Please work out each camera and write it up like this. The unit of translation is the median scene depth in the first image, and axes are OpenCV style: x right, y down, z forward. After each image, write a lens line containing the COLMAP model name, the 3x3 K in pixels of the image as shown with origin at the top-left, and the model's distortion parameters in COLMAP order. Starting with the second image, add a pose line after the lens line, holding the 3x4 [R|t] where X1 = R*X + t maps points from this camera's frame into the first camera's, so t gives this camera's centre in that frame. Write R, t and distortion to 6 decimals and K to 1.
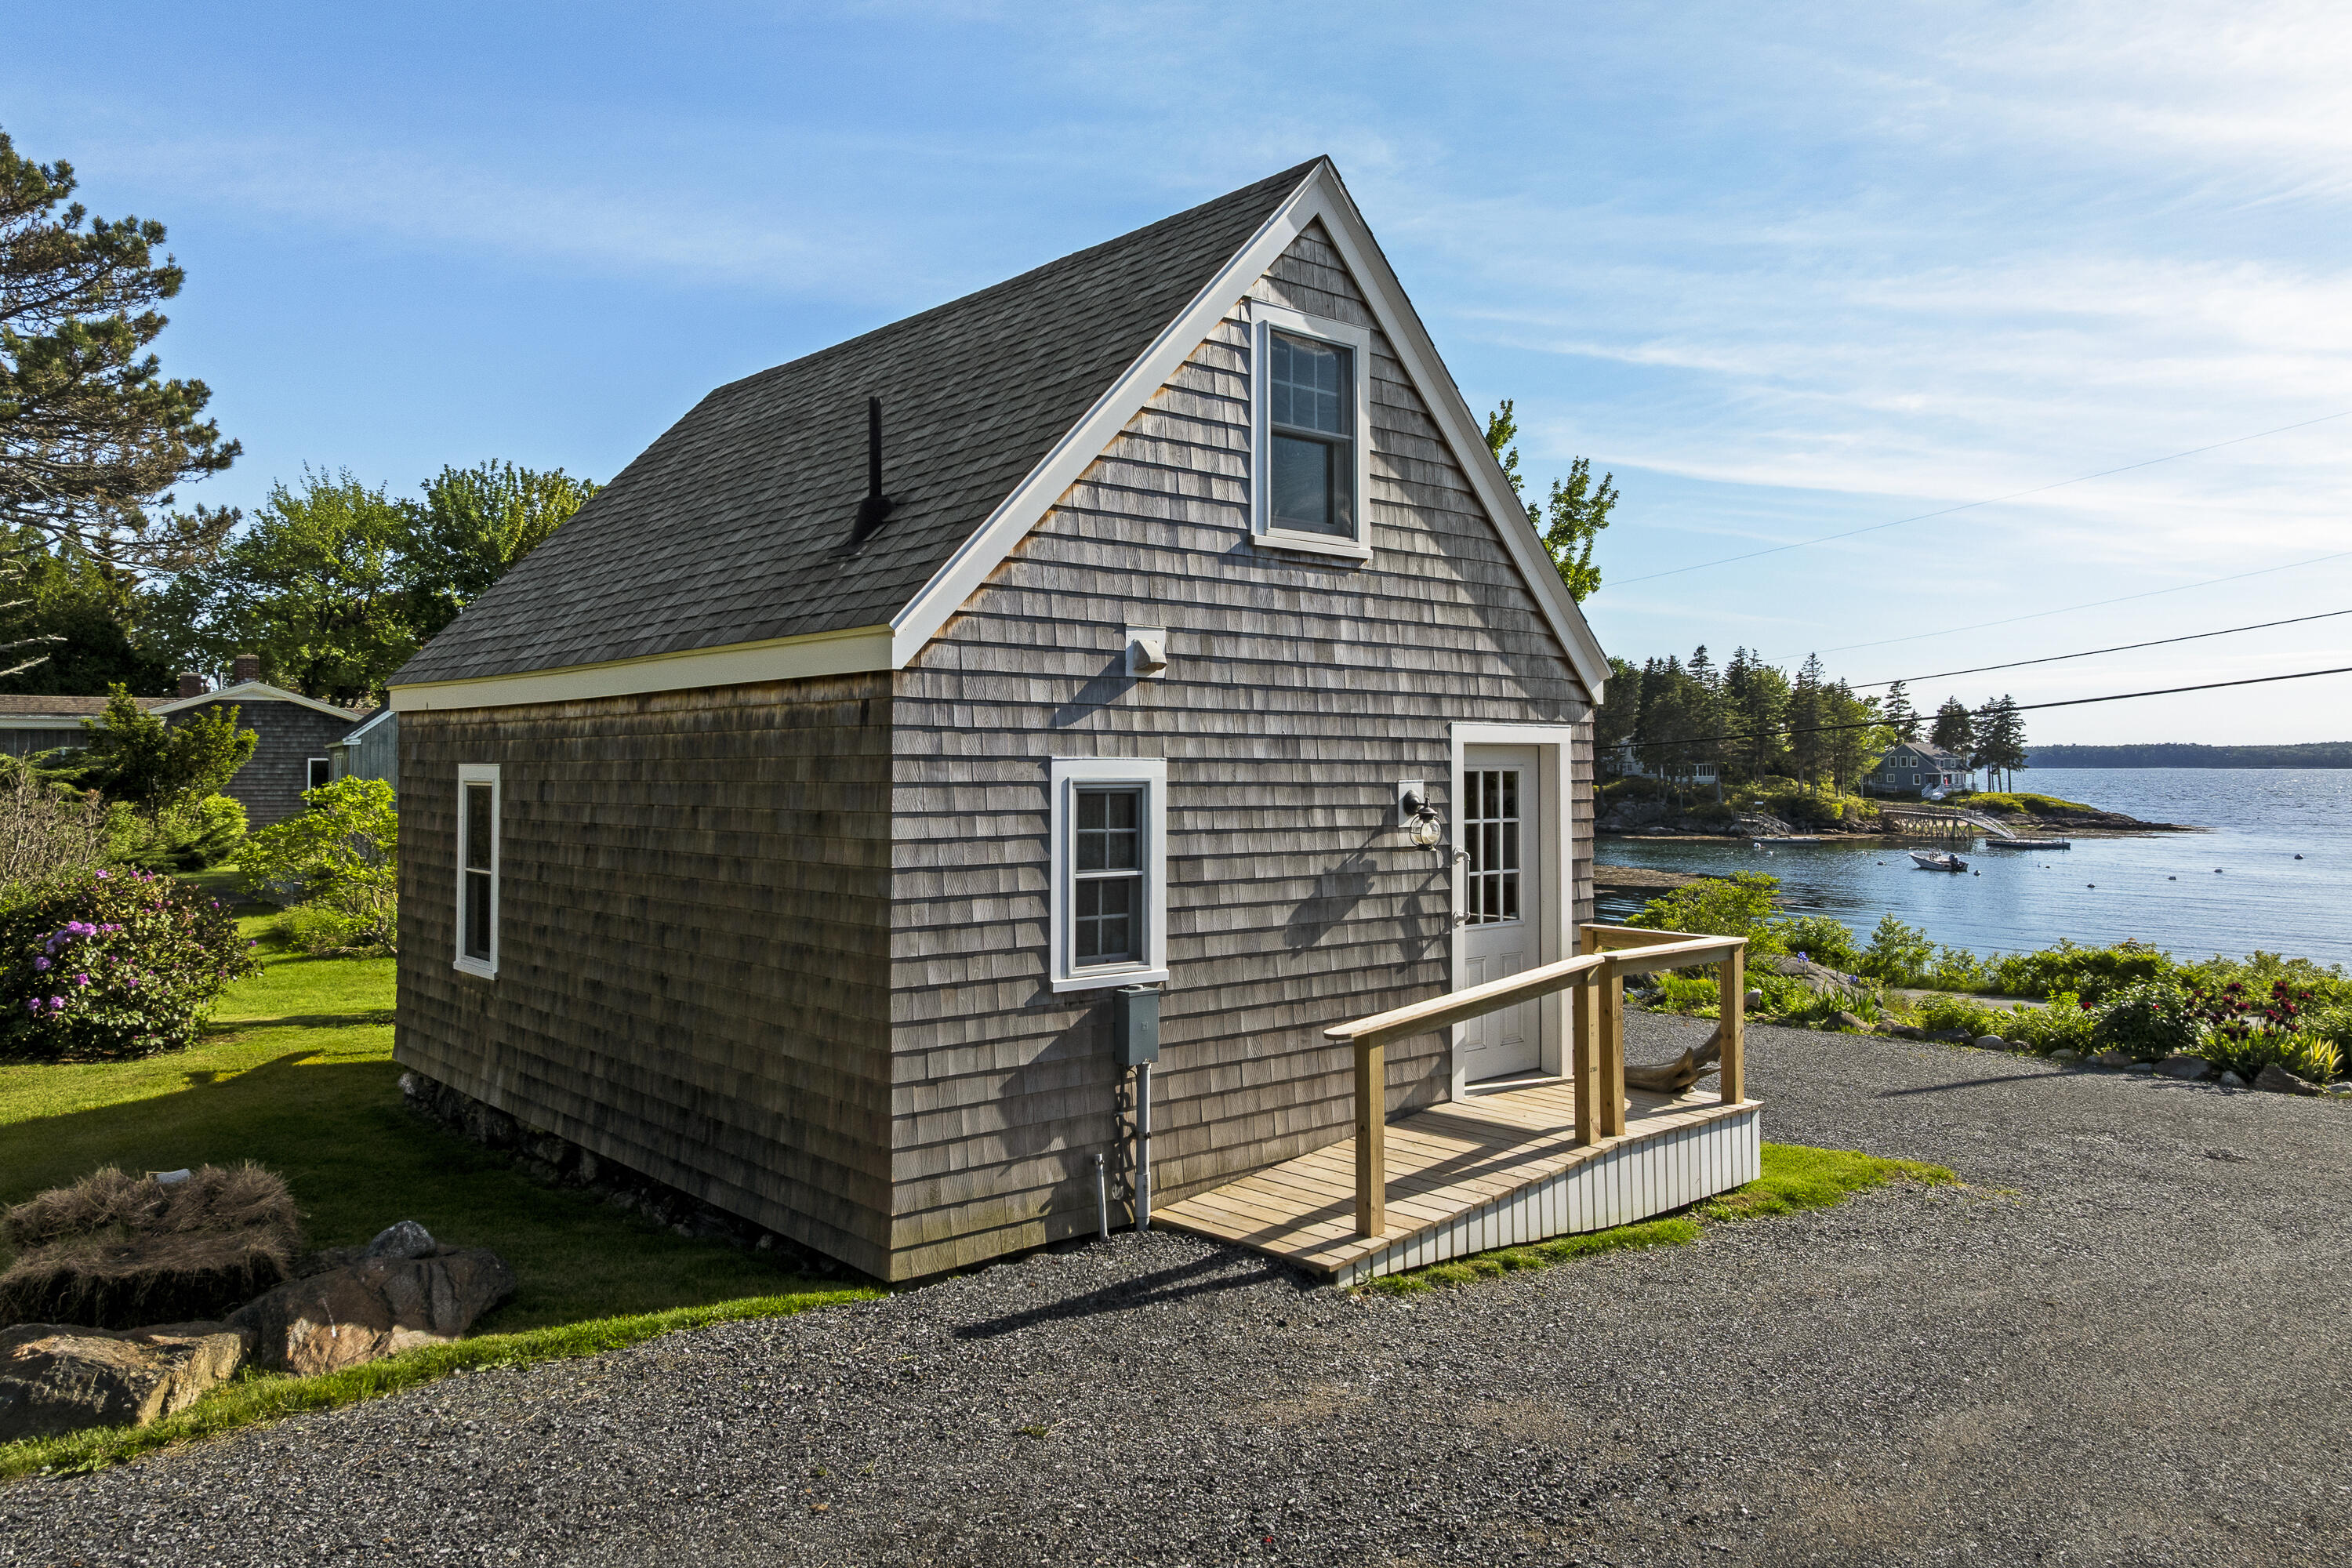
lens RADIAL K [[1646.0, 0, 1175.9], [0, 1646.0, 725.2], [0, 0, 1]] dist [0.002203, -0.002542]
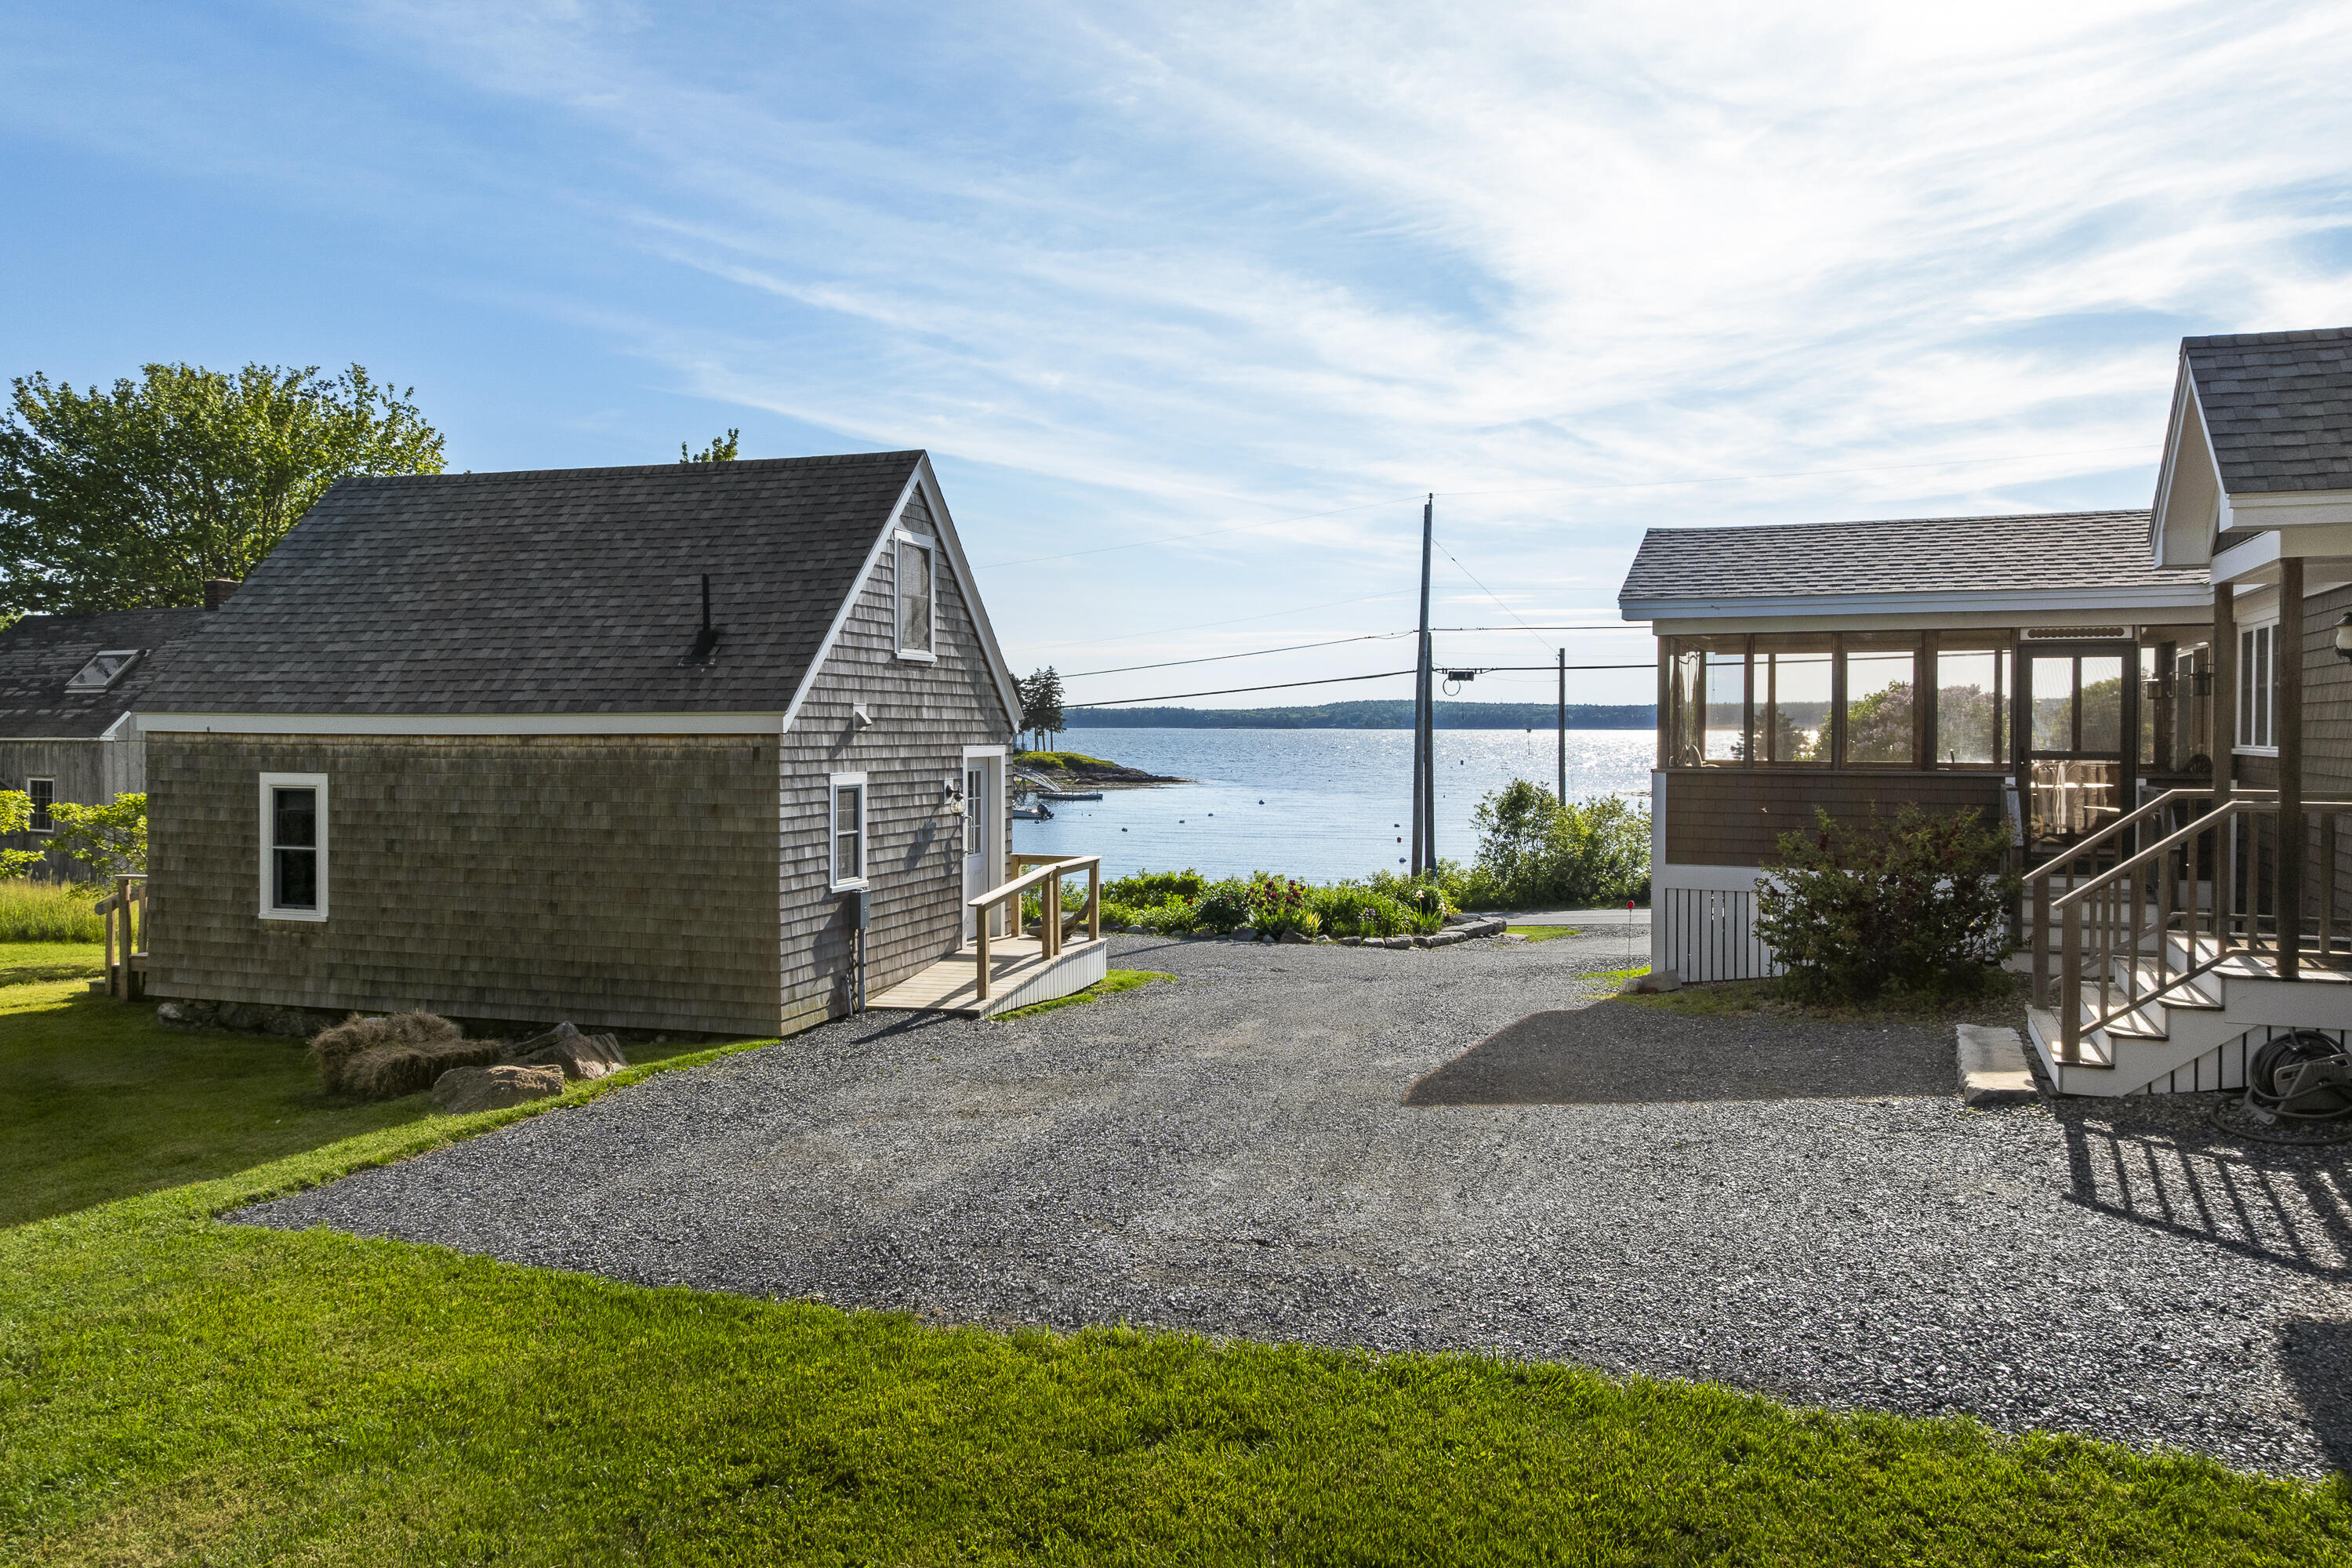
lens RADIAL K [[1646.0, 0, 1175.9], [0, 1646.0, 725.2], [0, 0, 1]] dist [0.002203, -0.002542]
pose [[0.852259, 0.002450, 0.523115, -0.716887], [-0.015570, 0.999665, 0.020686, -0.081717], [-0.522889, -0.025774, 0.852011, -0.846073]]
